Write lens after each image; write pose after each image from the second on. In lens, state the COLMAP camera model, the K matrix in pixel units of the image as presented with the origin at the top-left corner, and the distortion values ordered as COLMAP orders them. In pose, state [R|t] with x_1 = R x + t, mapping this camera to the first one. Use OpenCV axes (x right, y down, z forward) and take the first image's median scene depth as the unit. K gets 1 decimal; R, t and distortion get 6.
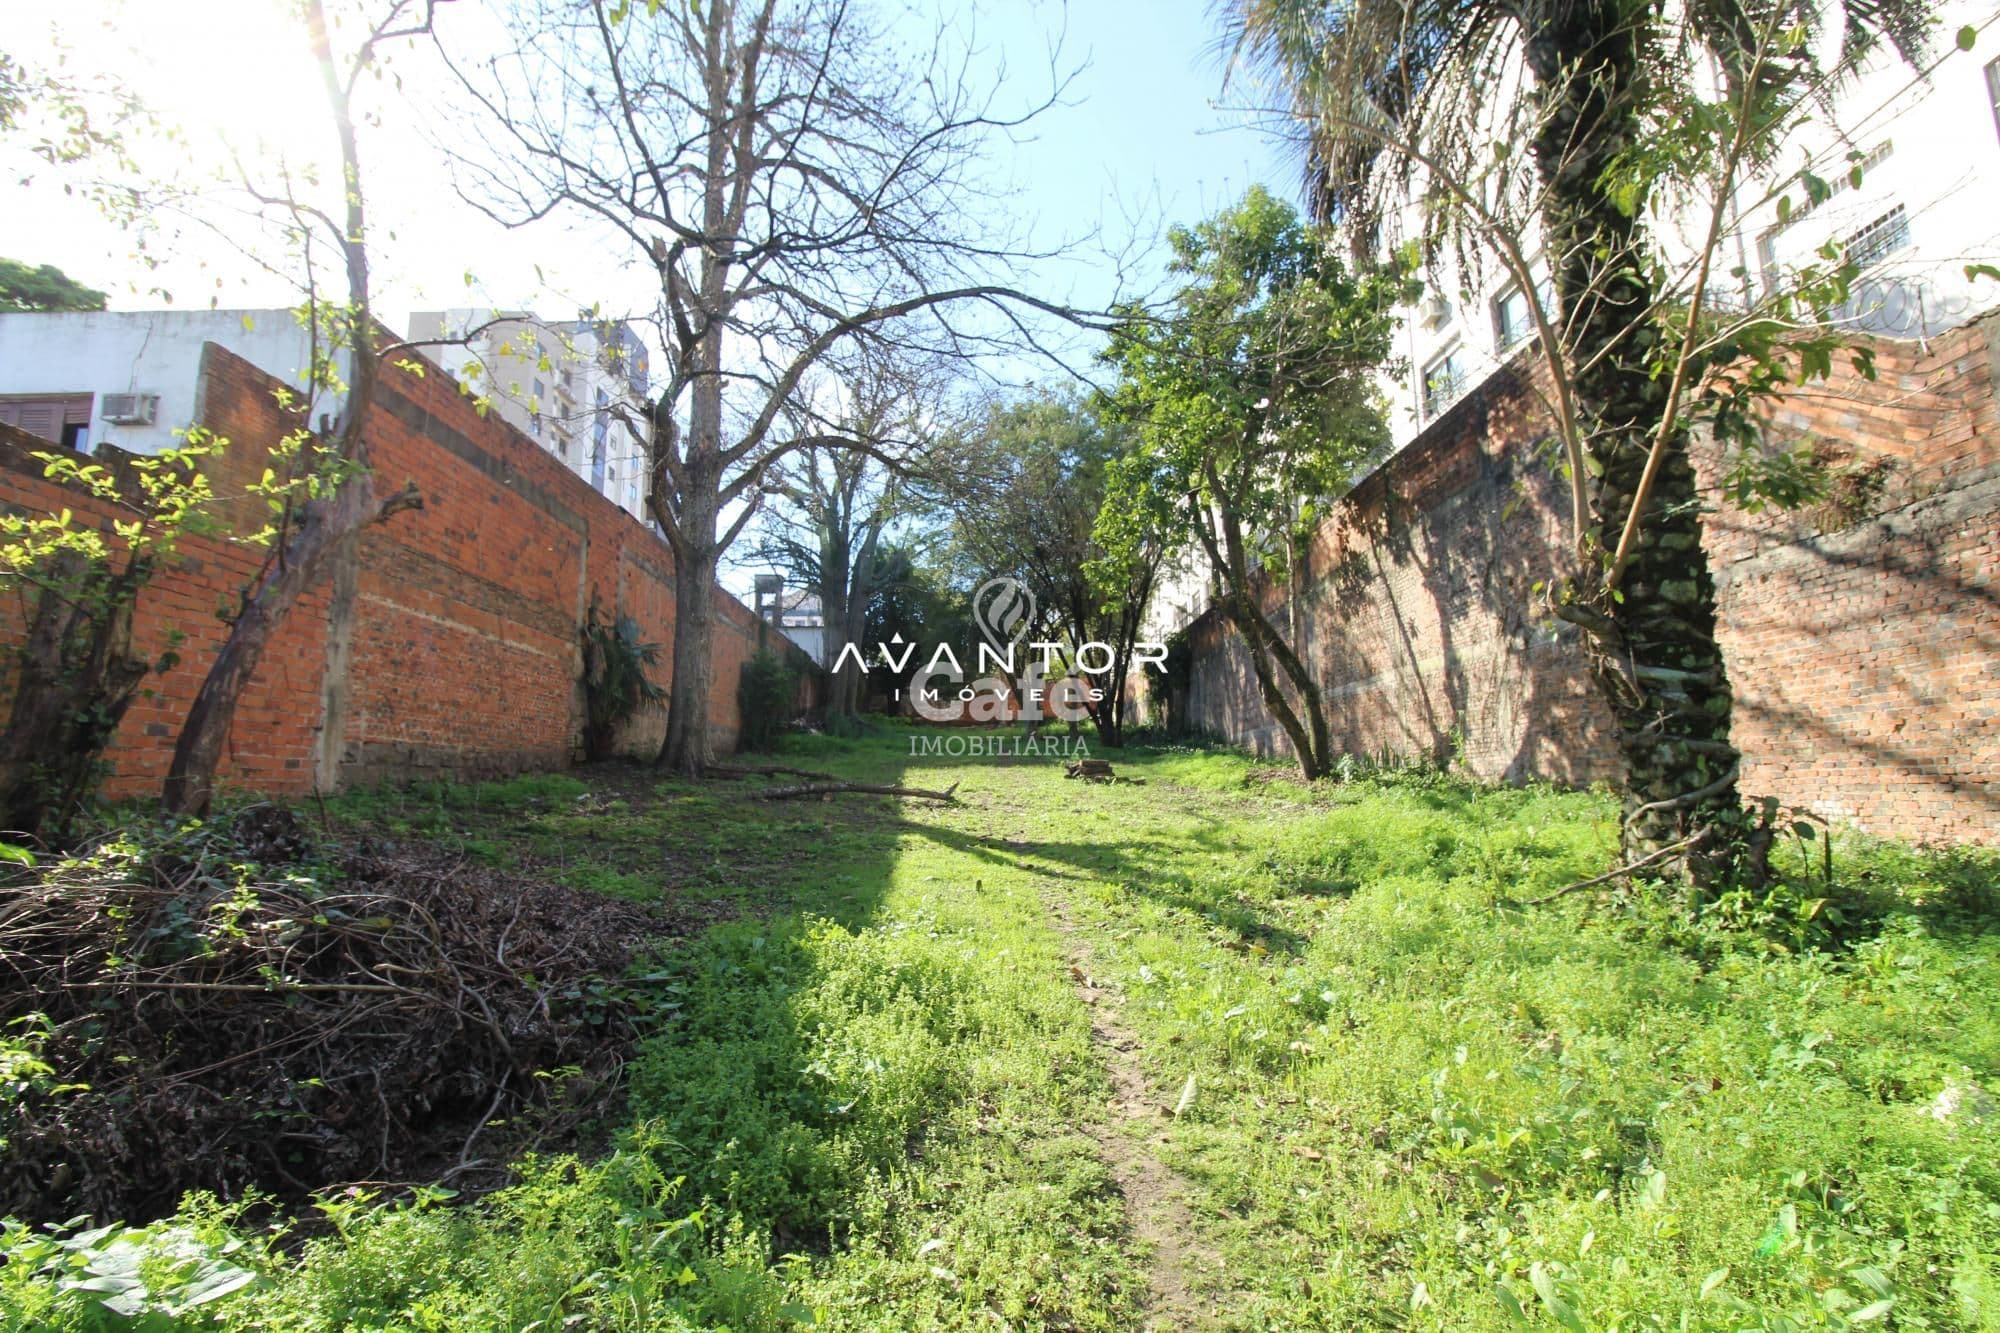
lens RADIAL K [[924.9, 0, 1000.0], [0, 924.9, 666.5], [0, 0, 1]] dist [0.001212, -0.012073]
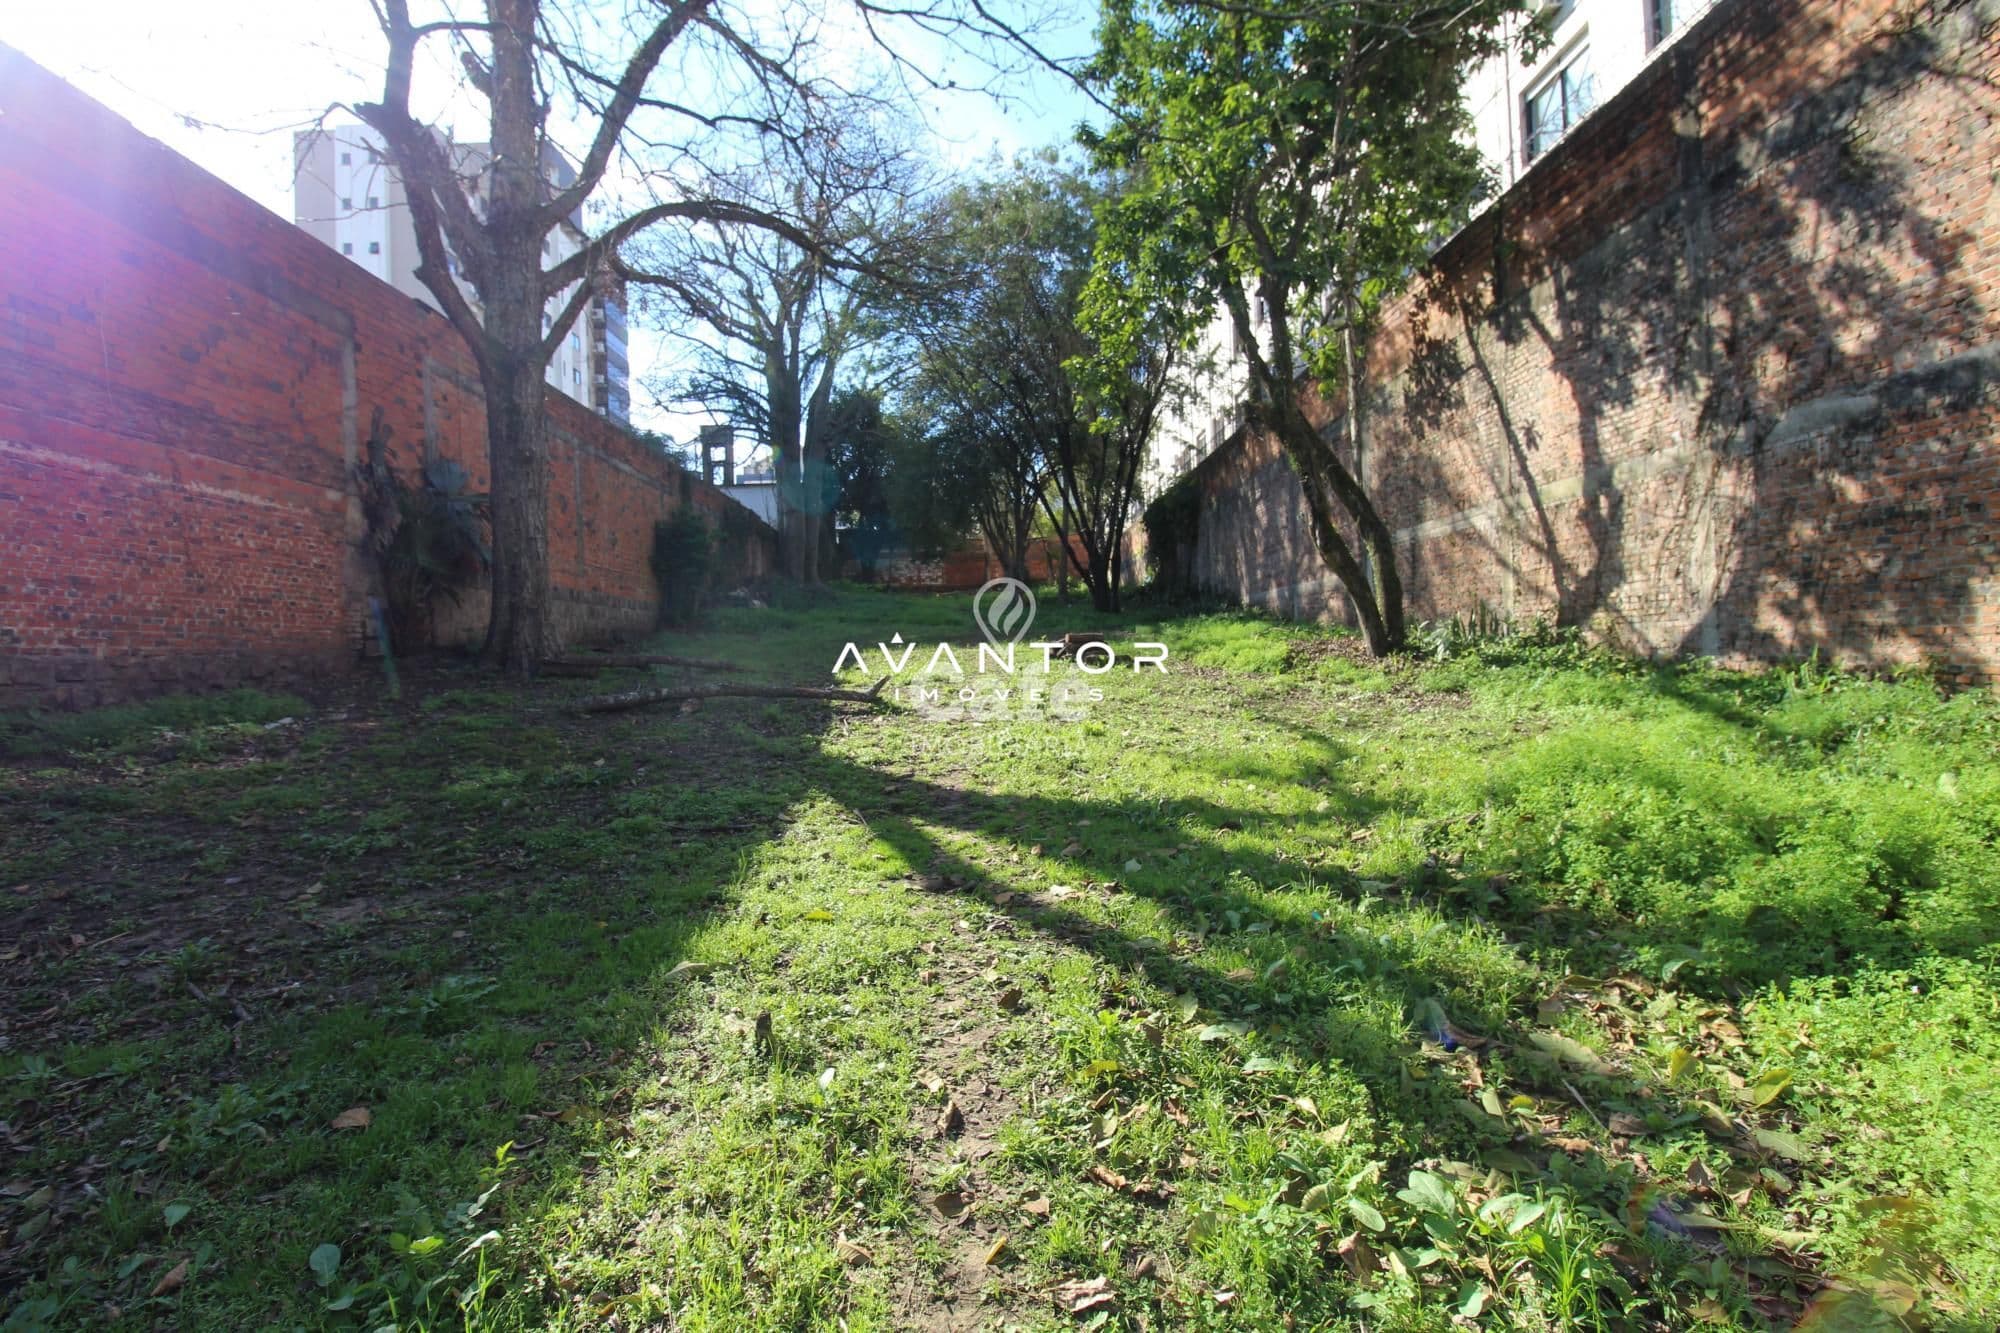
lens RADIAL K [[924.9, 0, 1000.0], [0, 924.9, 666.5], [0, 0, 1]] dist [0.001212, -0.012073]
pose [[0.999640, -0.026447, 0.004532, 0.028968], [0.025492, 0.988773, 0.147233, 0.014297], [-0.008375, -0.147064, 0.989091, 0.251704]]
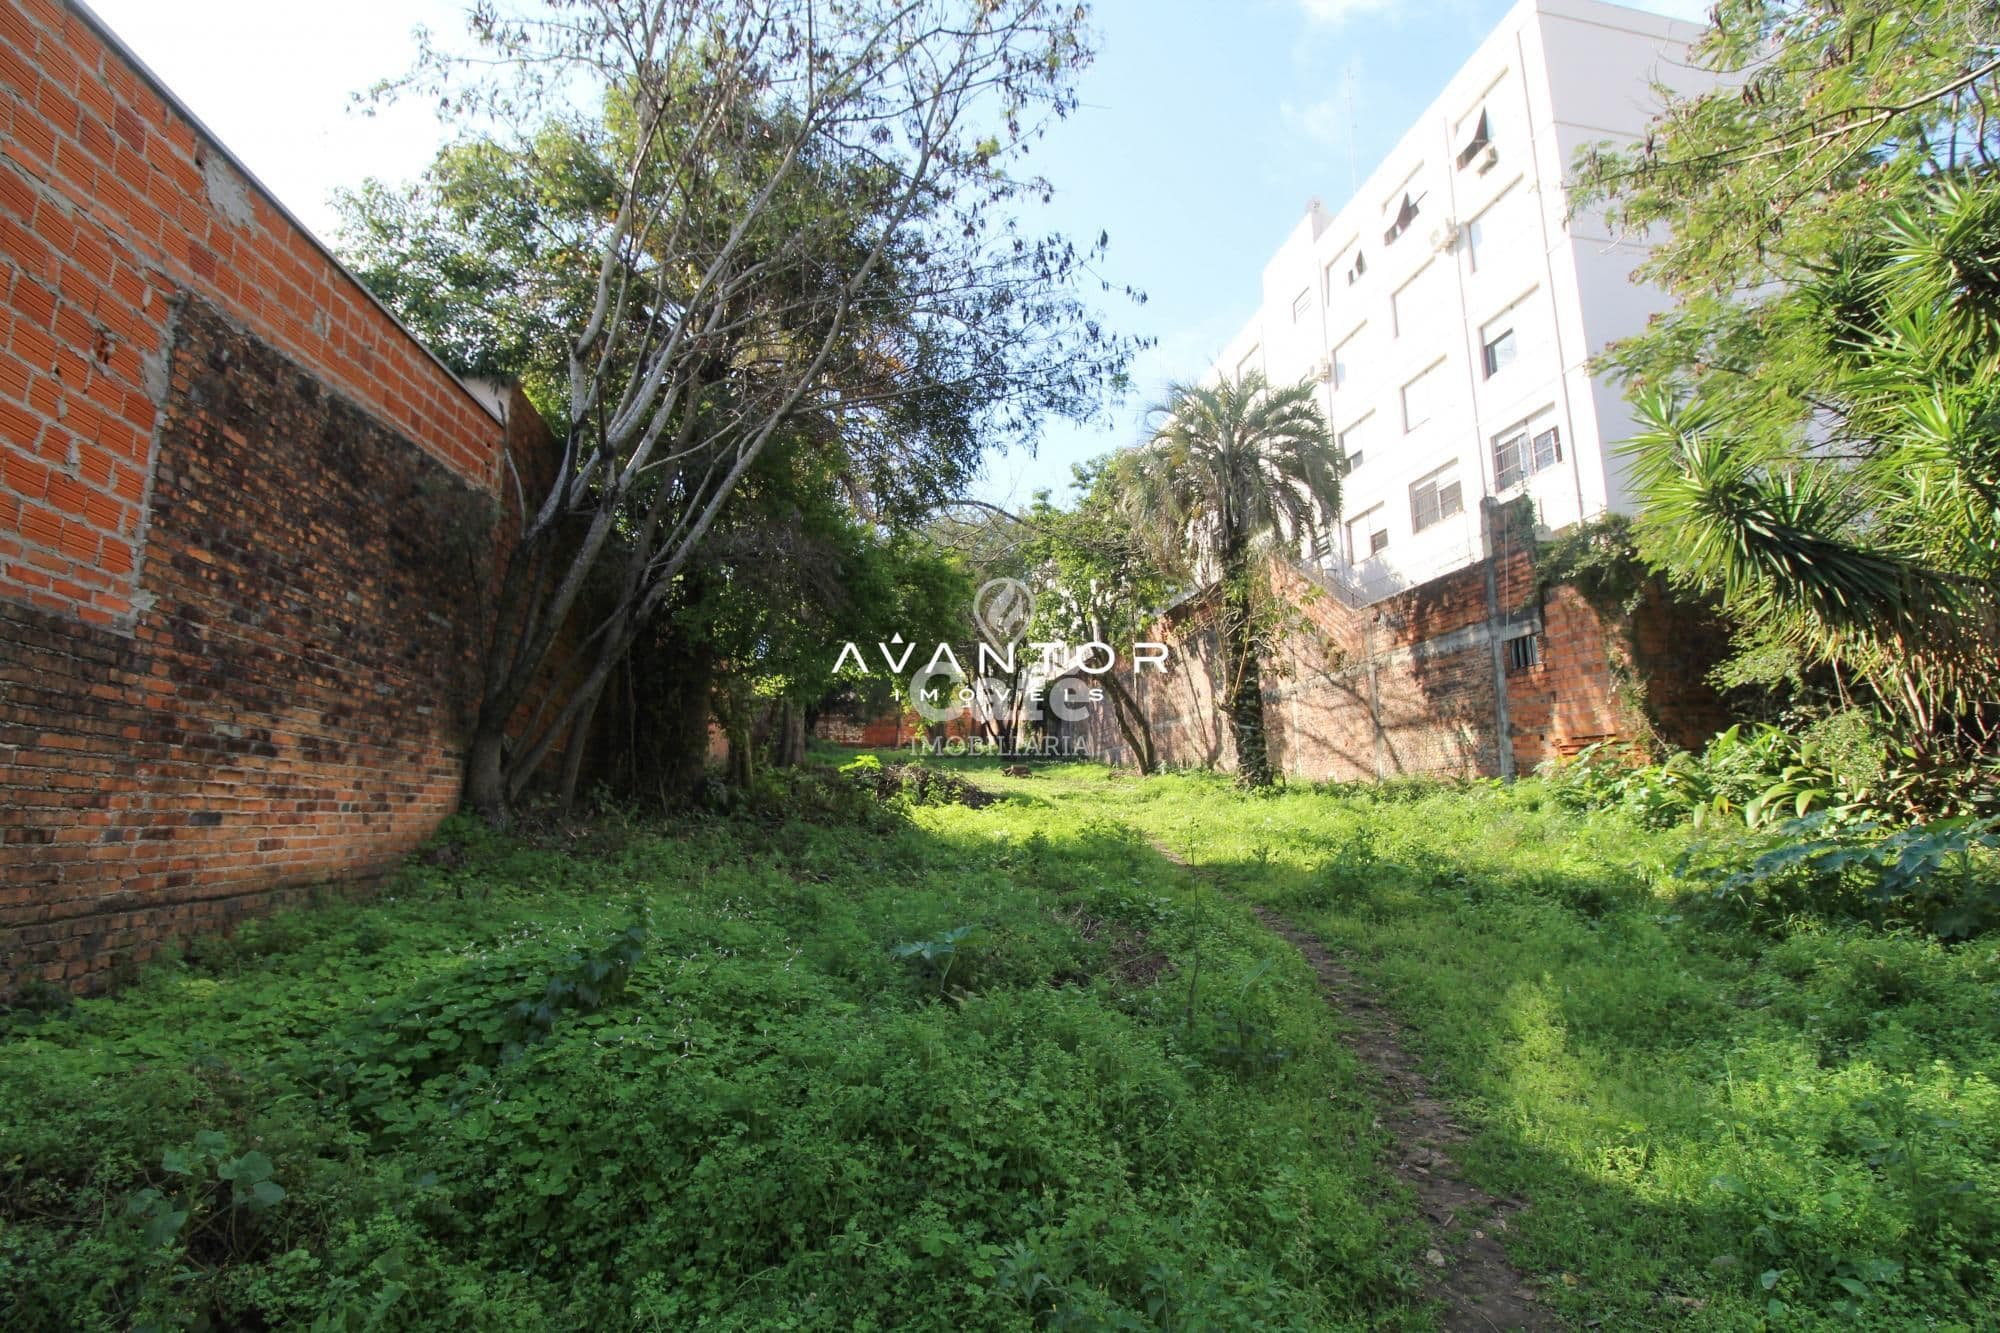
lens RADIAL K [[924.9, 0, 1000.0], [0, 924.9, 666.5], [0, 0, 1]] dist [0.001212, -0.012073]
pose [[0.985621, 0.020605, 0.167711, -0.233724], [-0.016377, 0.999513, -0.026557, -0.034989], [-0.168177, 0.023429, 0.985478, -0.690549]]
